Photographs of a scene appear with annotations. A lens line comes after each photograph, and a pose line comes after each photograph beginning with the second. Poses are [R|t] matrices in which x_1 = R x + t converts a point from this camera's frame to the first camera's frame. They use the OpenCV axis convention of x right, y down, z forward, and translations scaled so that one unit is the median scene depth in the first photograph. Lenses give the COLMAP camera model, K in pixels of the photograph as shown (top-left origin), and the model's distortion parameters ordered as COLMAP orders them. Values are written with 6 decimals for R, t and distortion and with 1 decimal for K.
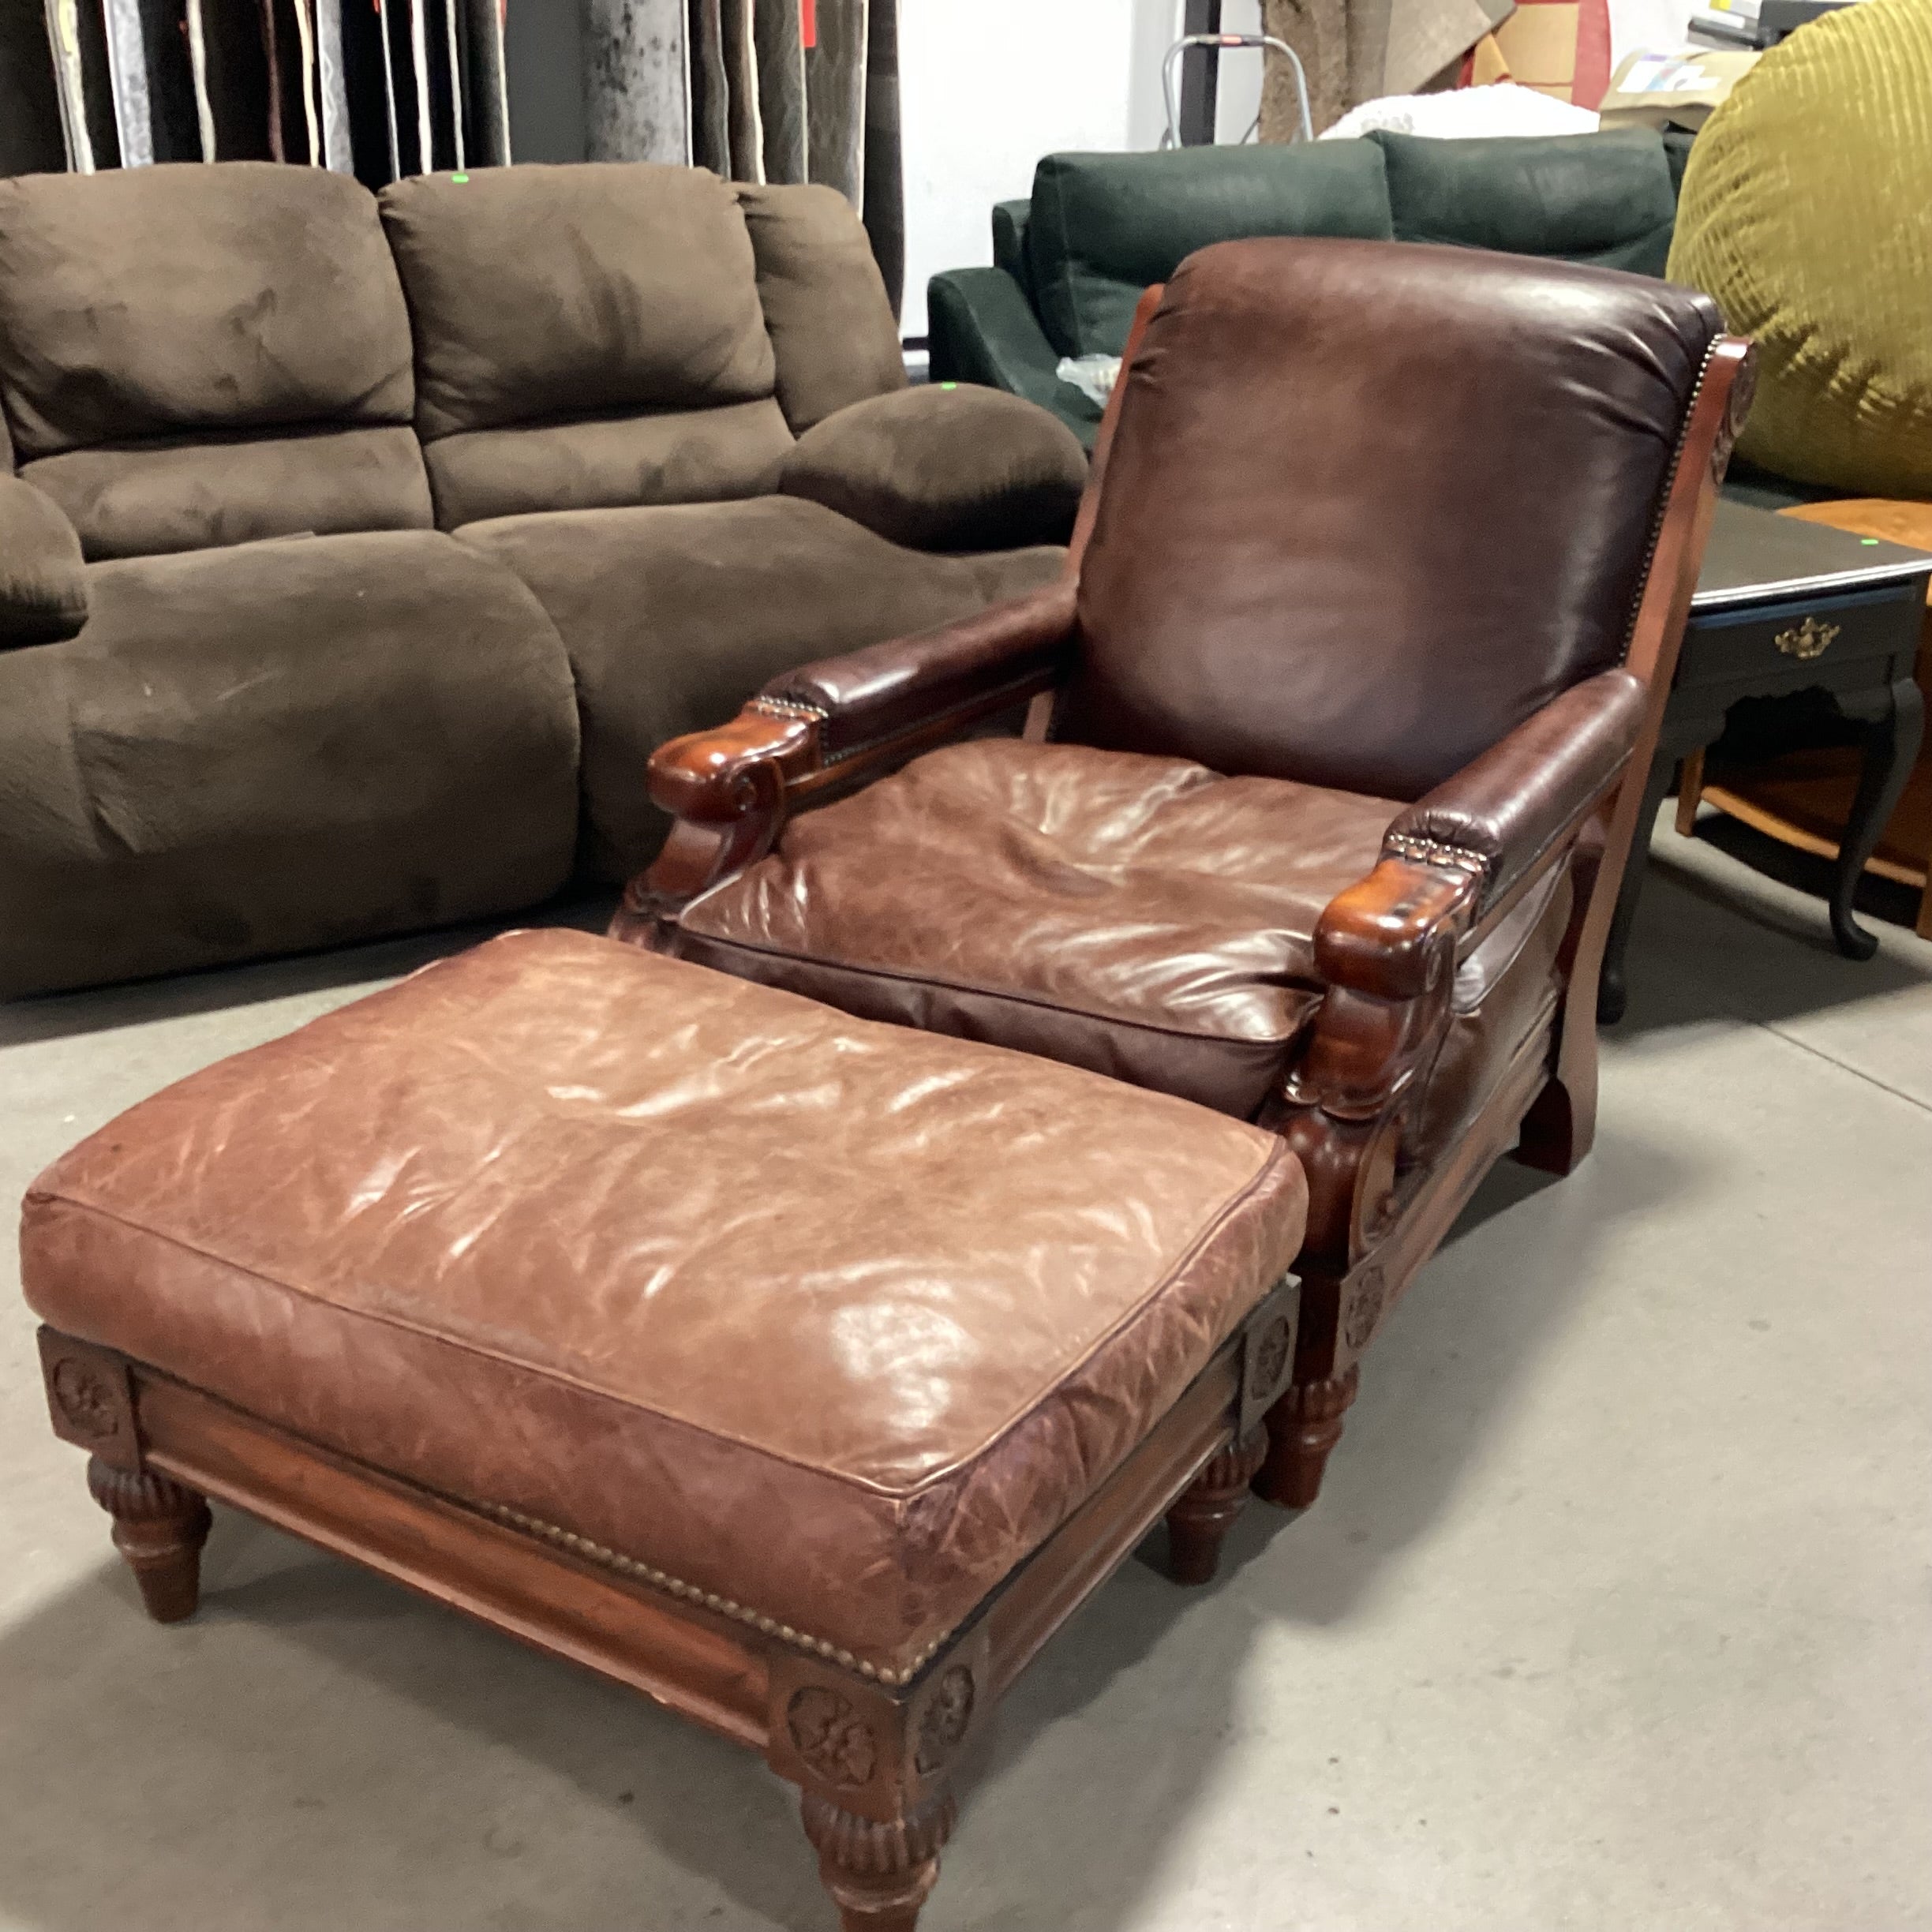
lens RADIAL K [[2336.7, 0, 966.0], [0, 2336.7, 966.0], [0, 0, 1]] dist [0.163426, -0.399782]
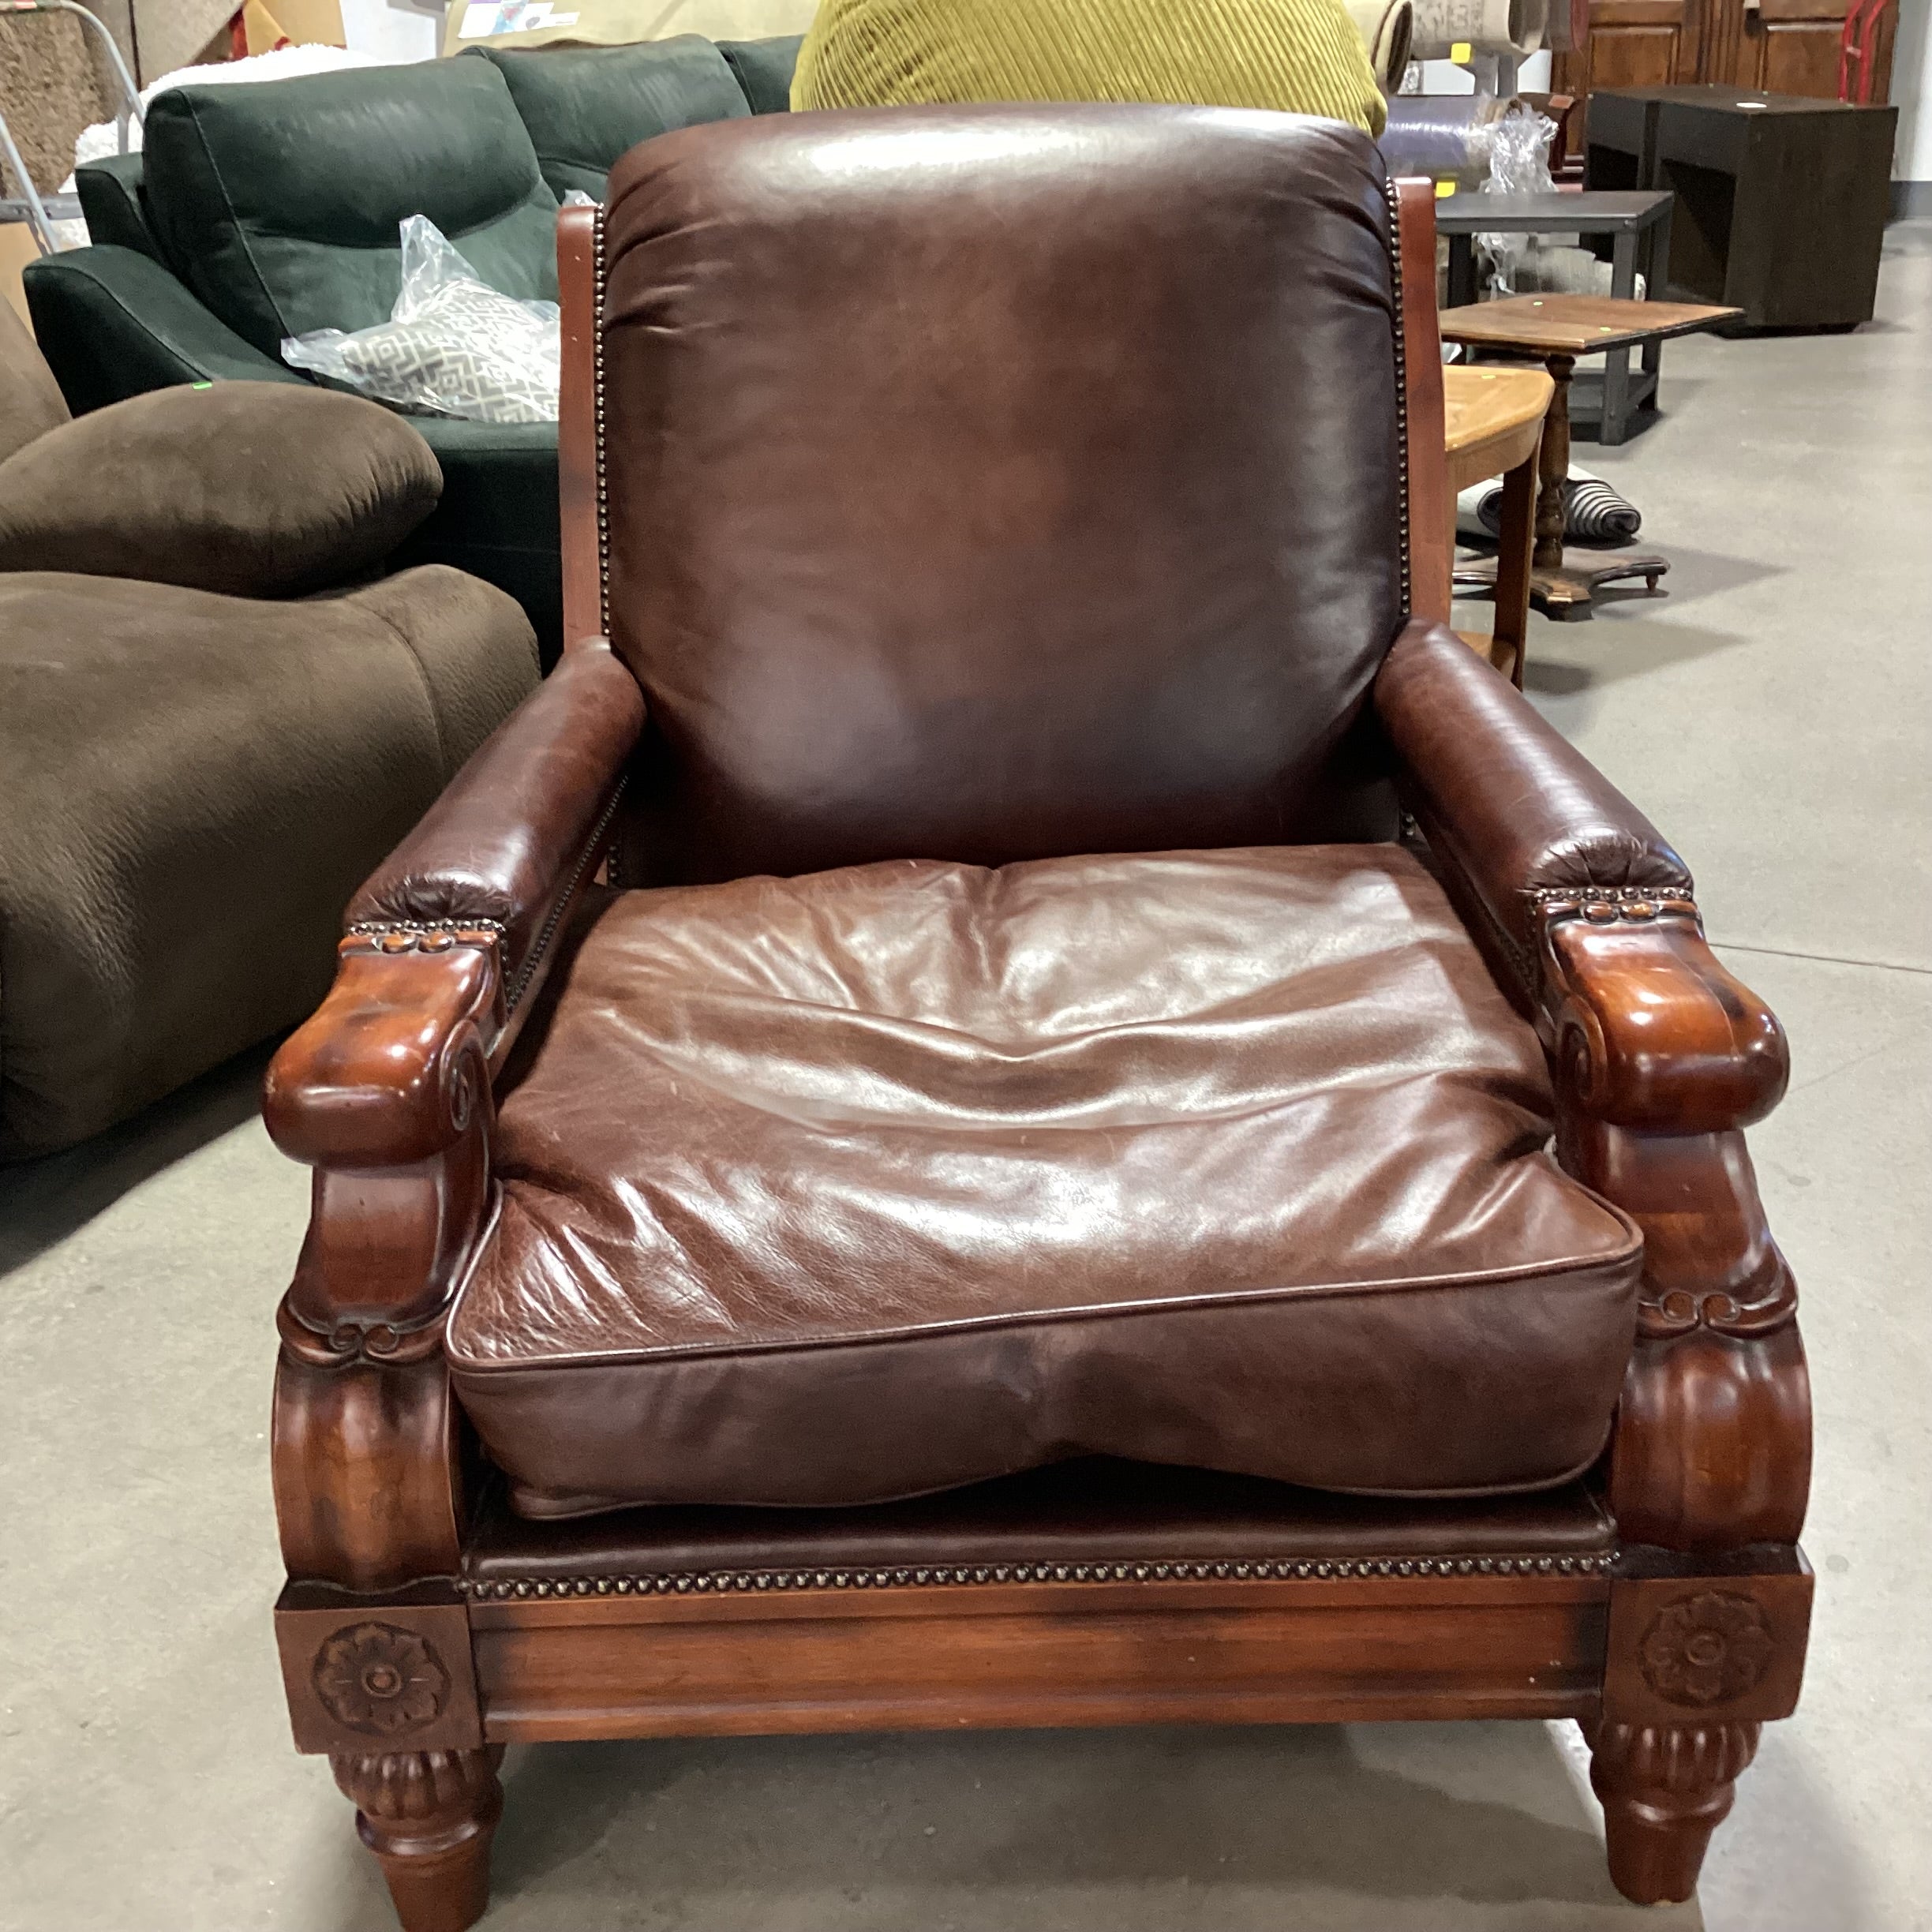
lens RADIAL K [[2323.2, 0, 966.0], [0, 2323.2, 966.0], [0, 0, 1]] dist [0.127968, -0.274353]
pose [[0.800393, -0.273222, 0.533592, -0.243874], [0.278419, 0.957700, 0.072753, -0.054138], [-0.530898, 0.090331, 0.842607, 0.245389]]
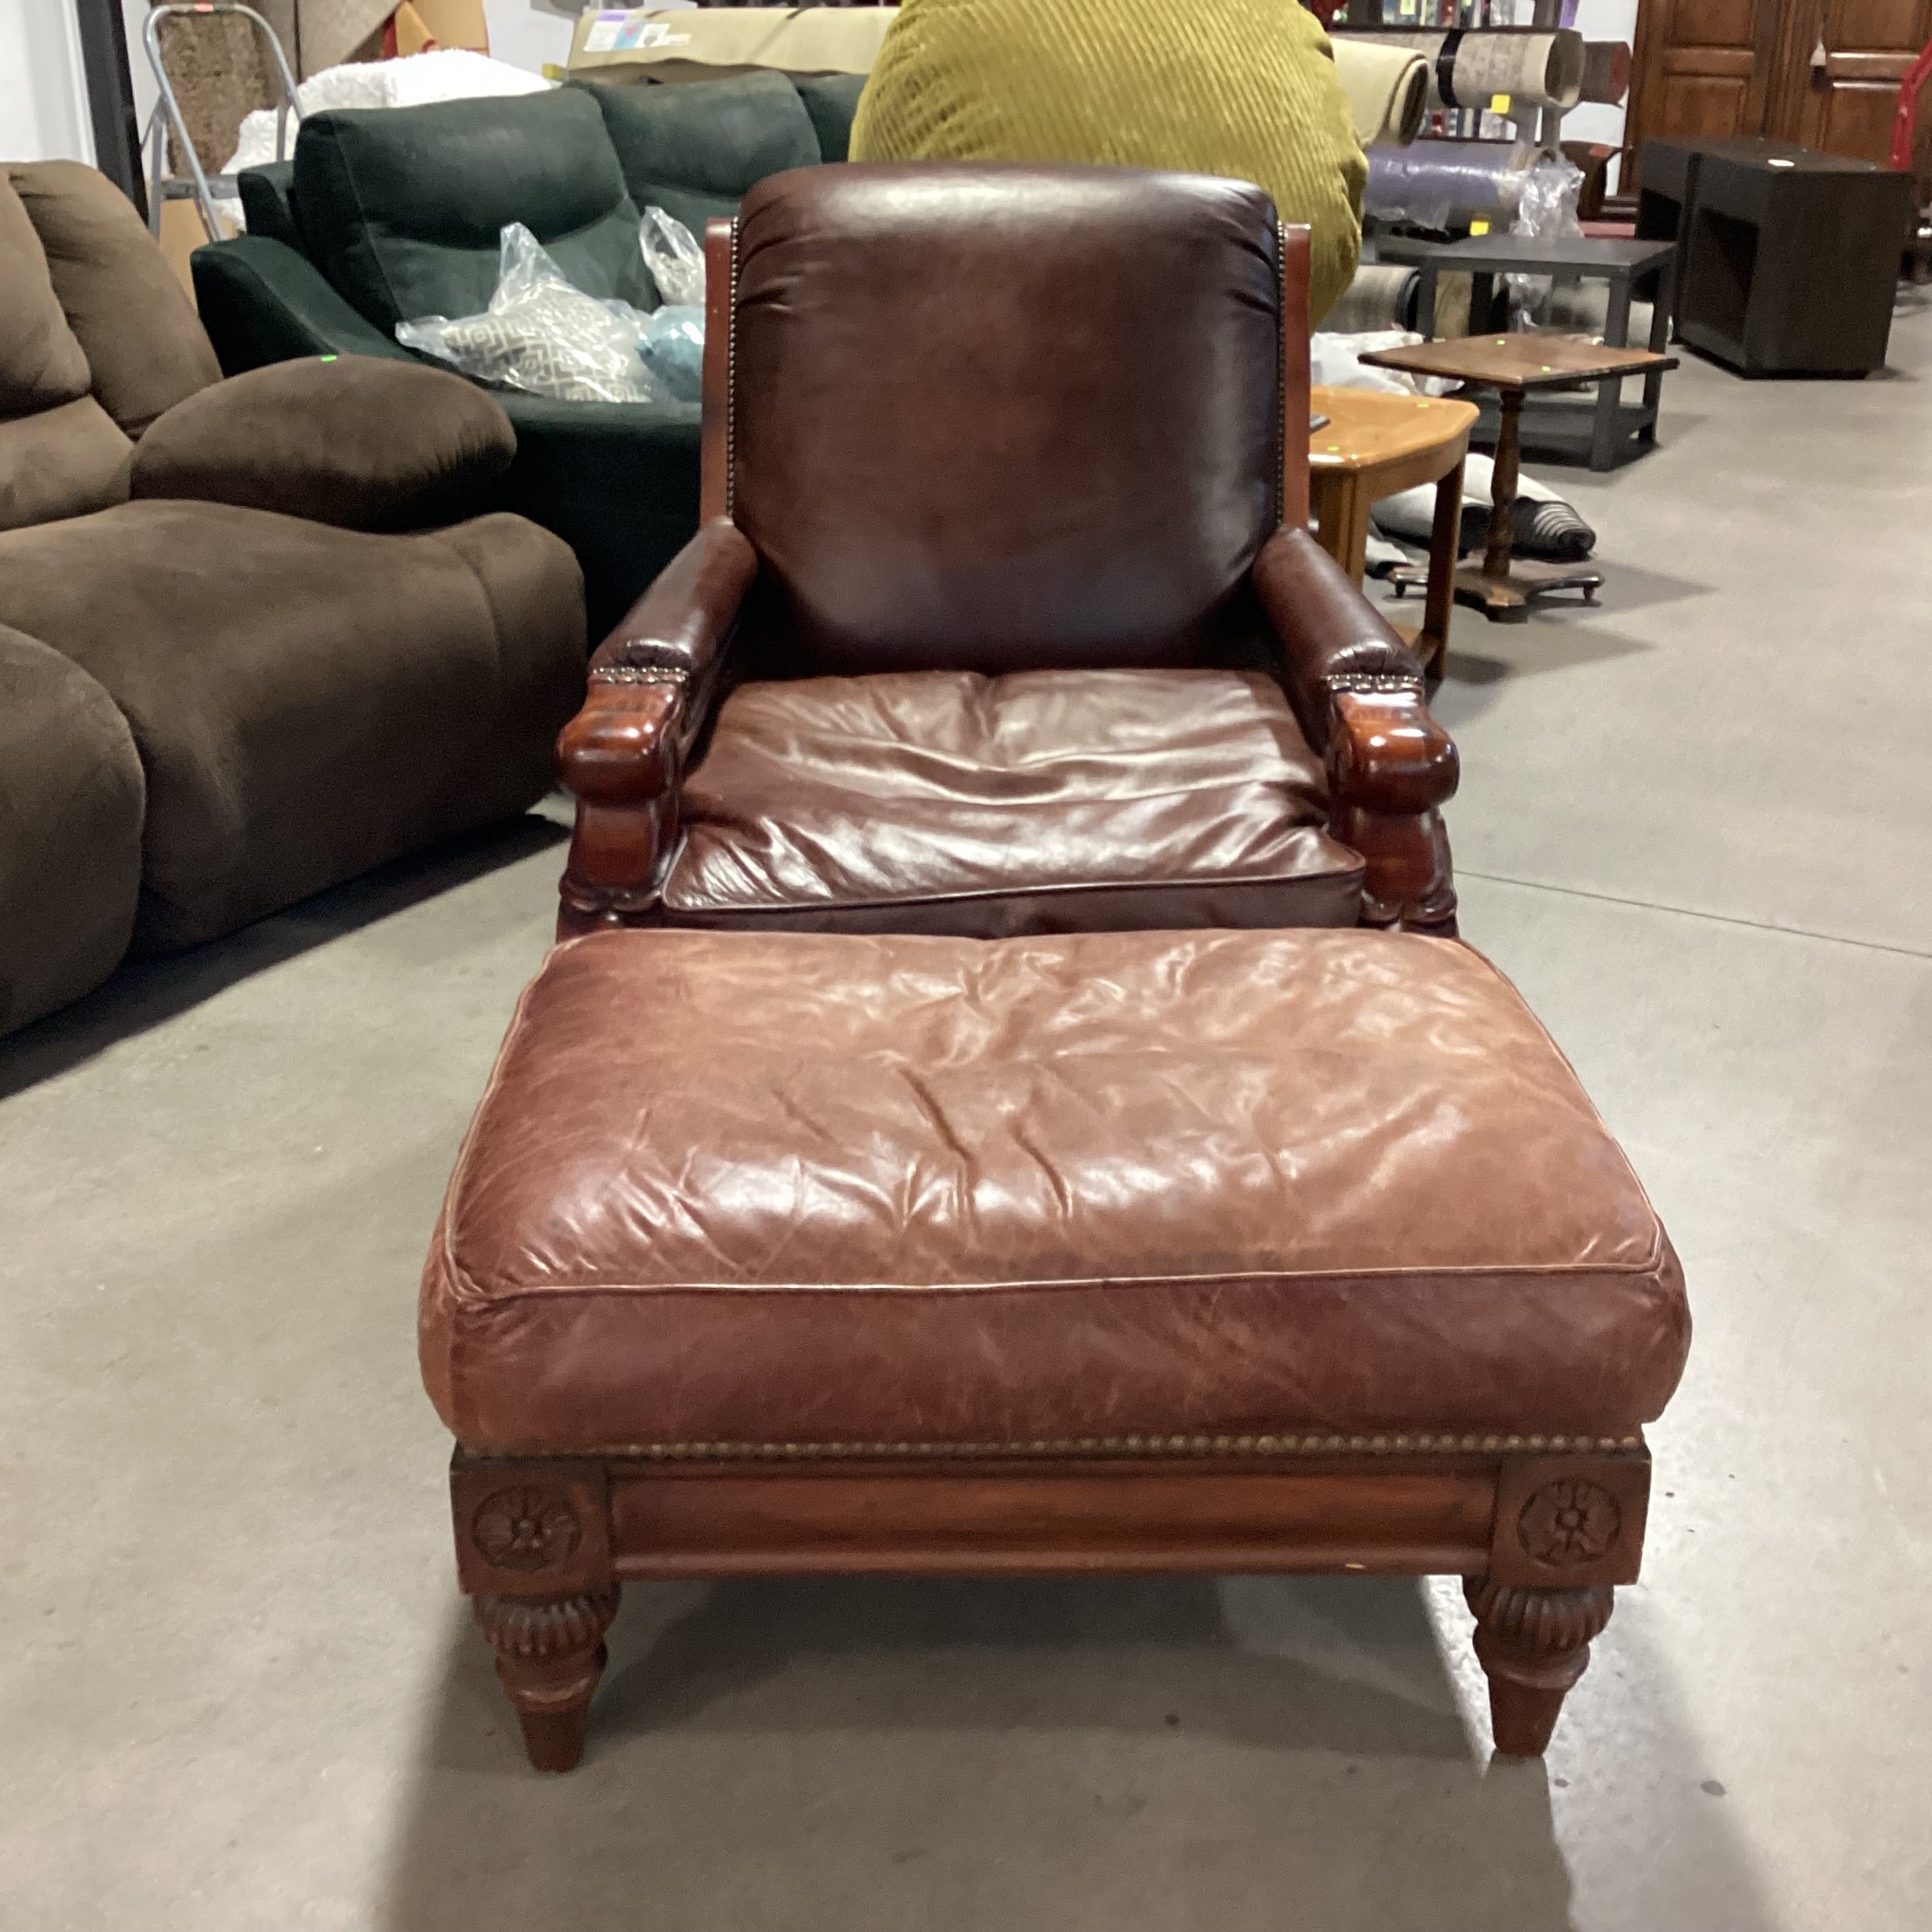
lens RADIAL K [[2336.7, 0, 966.0], [0, 2336.7, 966.0], [0, 0, 1]] dist [0.163426, -0.399782]
pose [[0.838788, -0.222097, 0.497099, -0.292340], [0.220538, 0.973358, 0.062755, -0.016545], [-0.497793, 0.056991, 0.865421, 0.079172]]
